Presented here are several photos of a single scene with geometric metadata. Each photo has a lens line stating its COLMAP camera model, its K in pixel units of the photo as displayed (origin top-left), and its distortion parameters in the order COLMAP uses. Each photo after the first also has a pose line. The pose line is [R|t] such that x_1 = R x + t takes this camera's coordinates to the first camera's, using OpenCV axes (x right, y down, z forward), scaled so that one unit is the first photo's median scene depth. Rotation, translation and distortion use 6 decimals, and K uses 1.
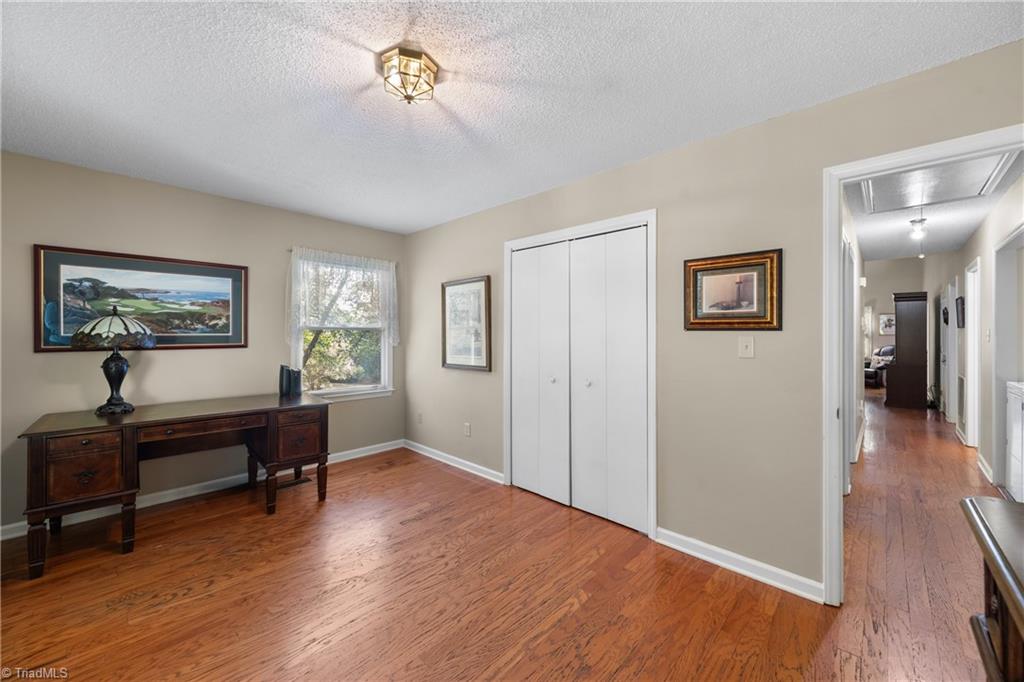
lens RADIAL K [[391.1, 0, 530.4], [0, 391.1, 333.2], [0, 0, 1]] dist [0.000220, -0.000328]
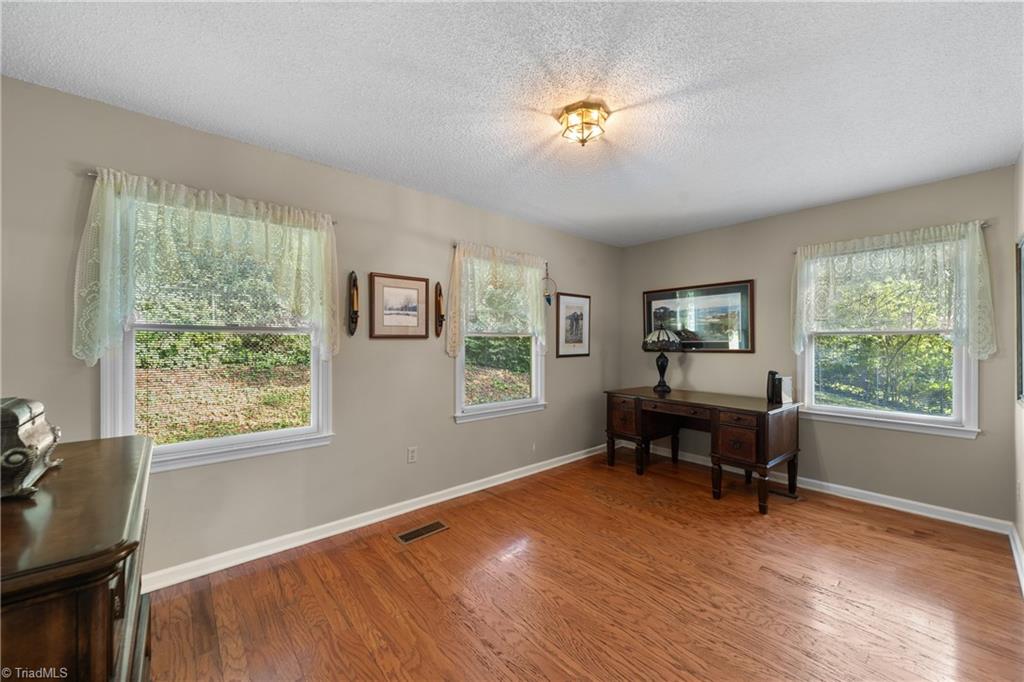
lens RADIAL K [[391.1, 0, 513.0], [0, 391.1, 343.5], [0, 0, 1]] dist [0.000220, -0.000328]
pose [[-0.124717, 0.000570, -0.992192, 0.570623], [0.004428, 0.999990, 0.000018, 0.008650], [0.992183, -0.004391, -0.124718, 0.591862]]
